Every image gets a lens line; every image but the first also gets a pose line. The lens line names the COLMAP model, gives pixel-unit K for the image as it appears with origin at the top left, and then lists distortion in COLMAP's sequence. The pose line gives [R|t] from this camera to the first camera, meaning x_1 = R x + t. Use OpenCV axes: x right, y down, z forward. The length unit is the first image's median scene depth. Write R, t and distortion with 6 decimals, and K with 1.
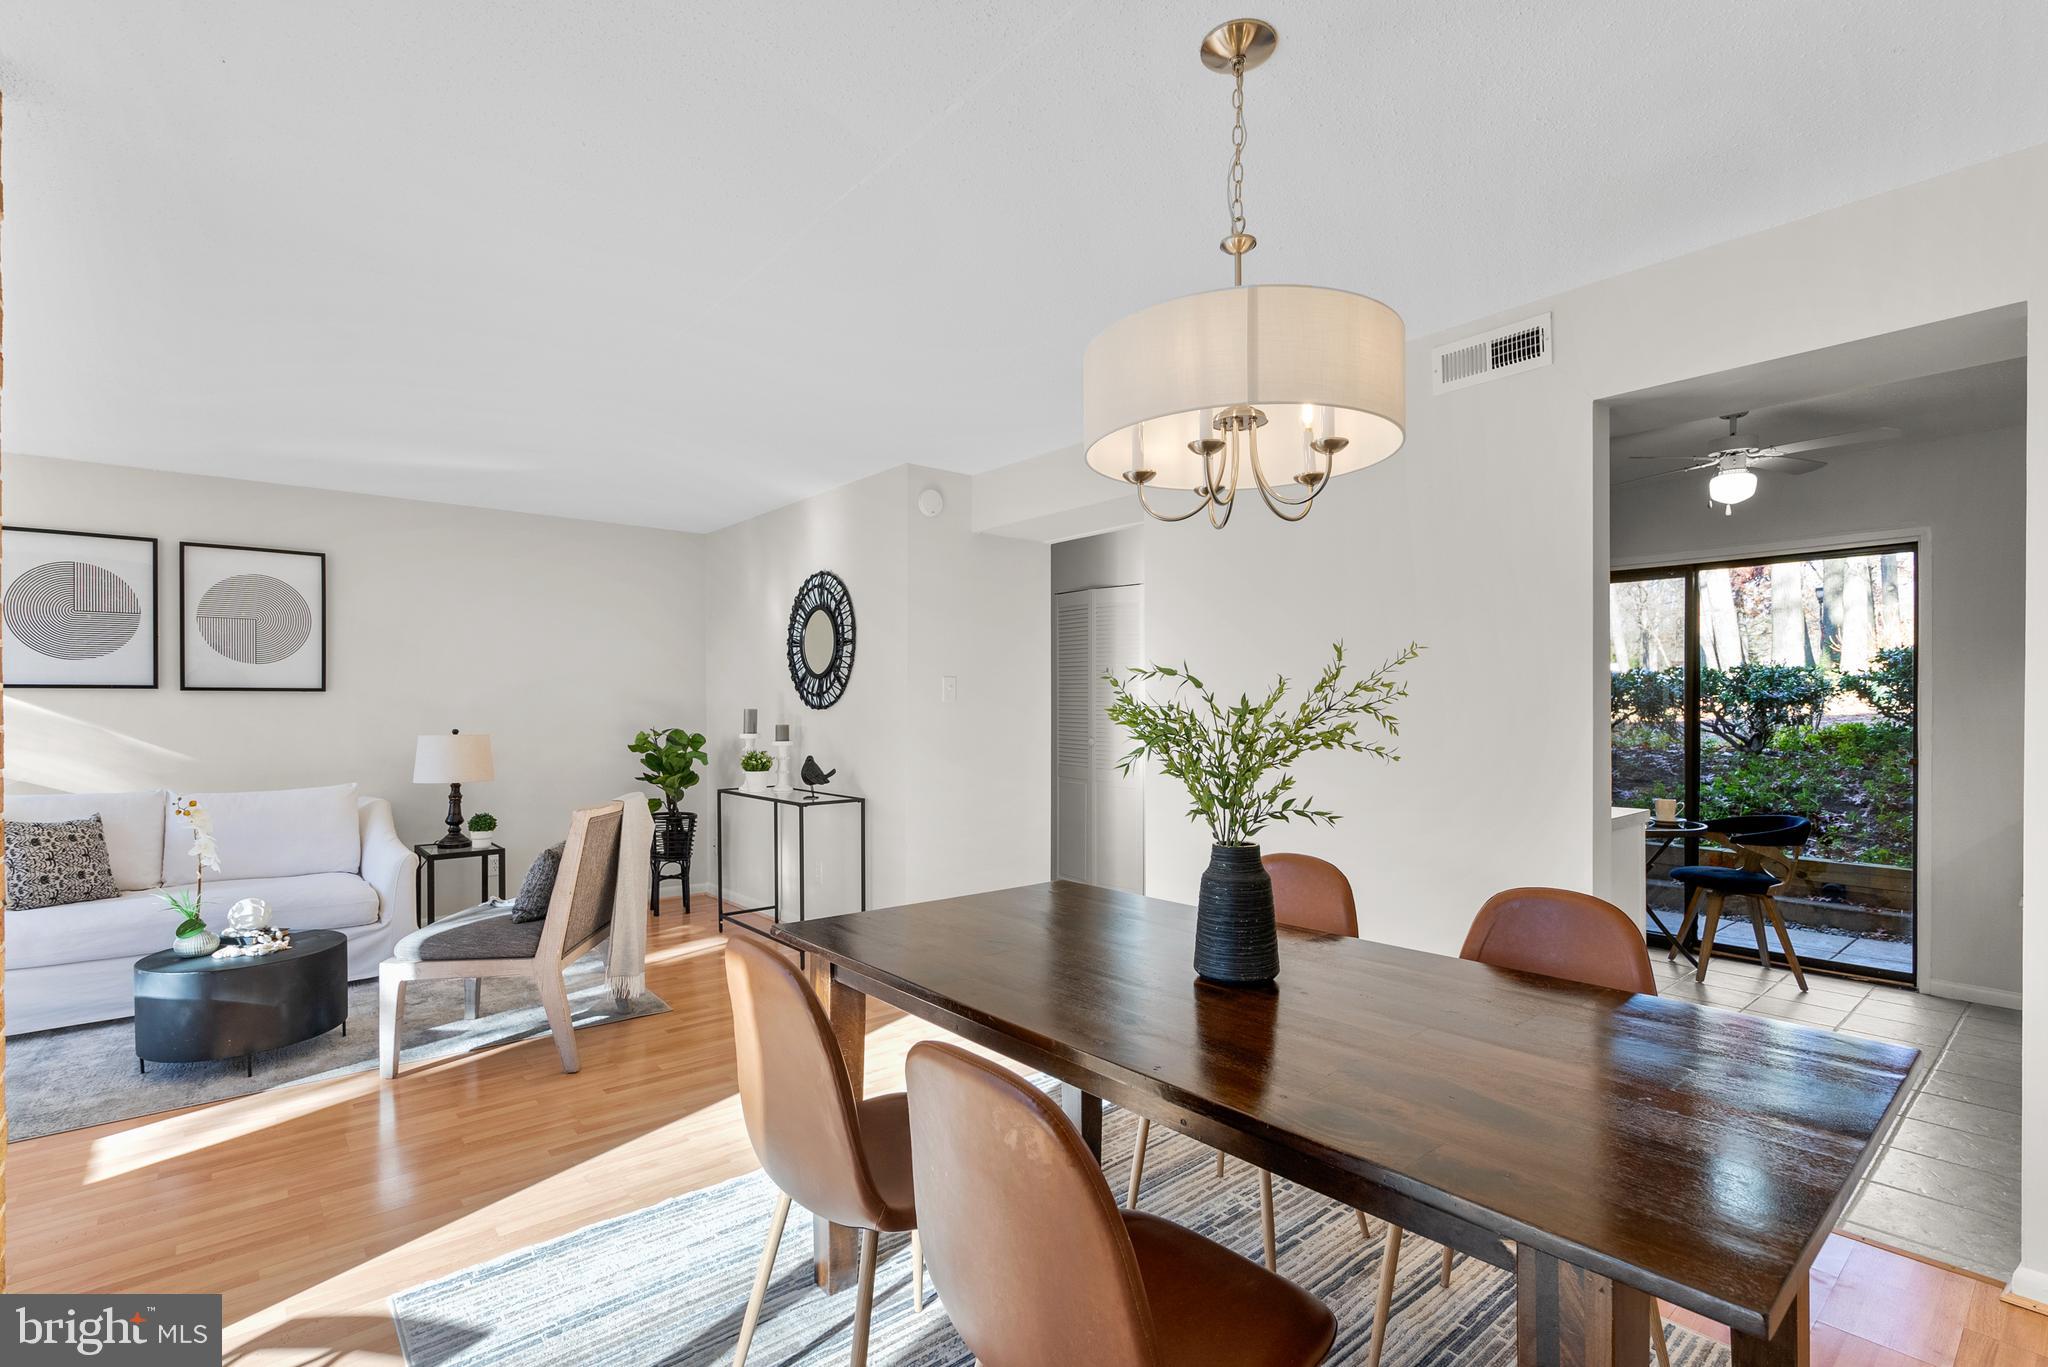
lens RADIAL K [[945.2, 0, 1014.9], [0, 945.2, 705.6], [0, 0, 1]] dist [-0.001337, -0.001269]
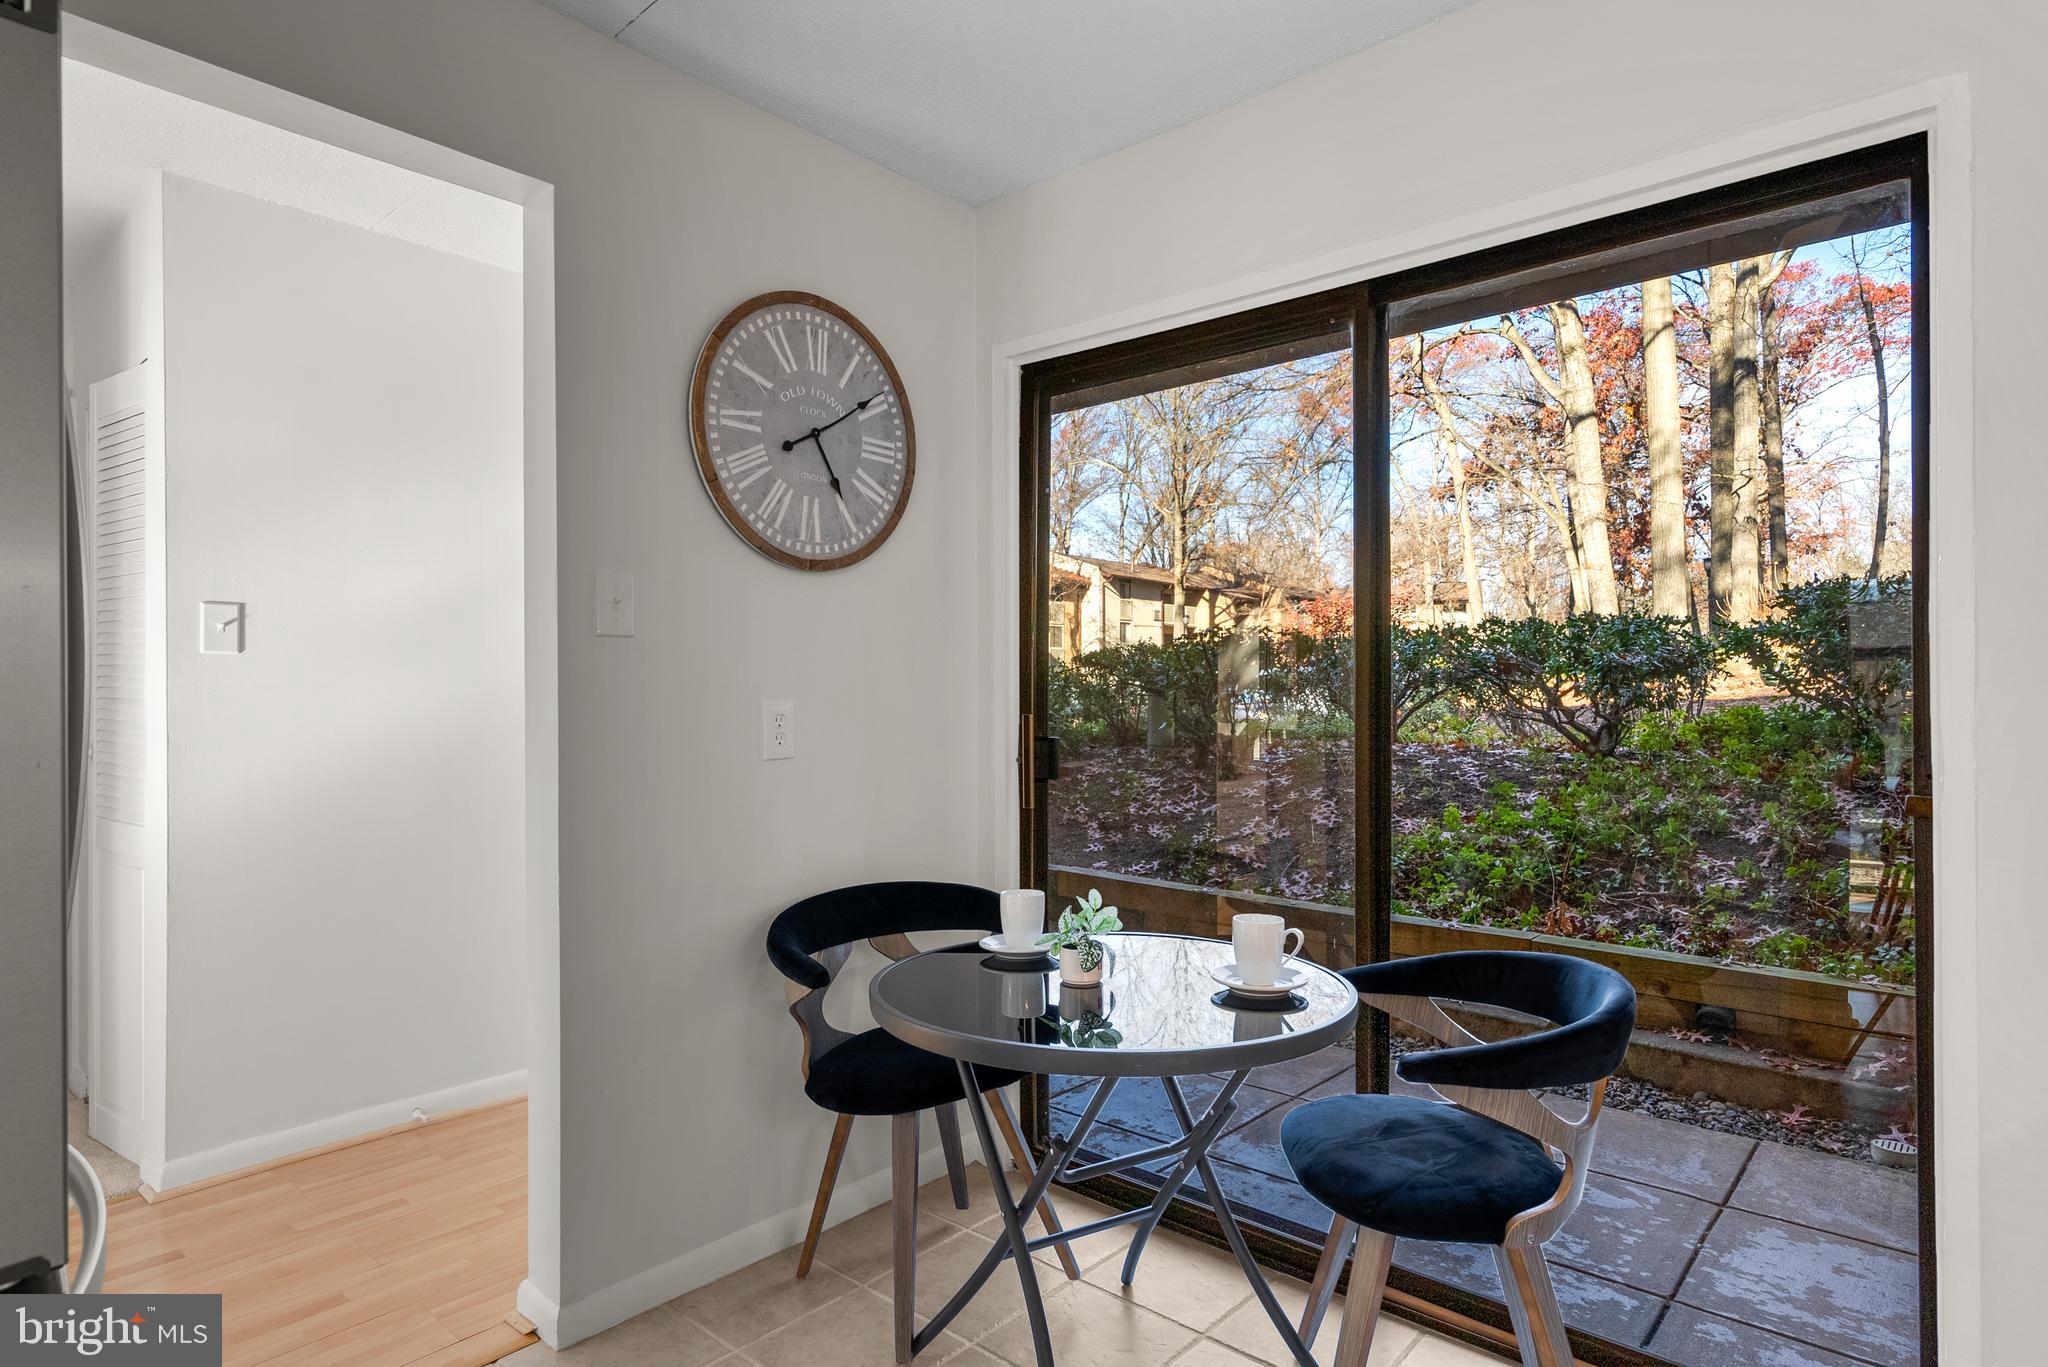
lens RADIAL K [[1106.8, 0, 1012.3], [0, 1106.8, 685.7], [0, 0, 1]] dist [-0.003563, 0.000104]
pose [[0.989817, -0.000959, 0.142344, 0.310131], [0.002195, 0.999961, -0.008529, 0.010586], [-0.142330, 0.008754, 0.989781, 0.351300]]
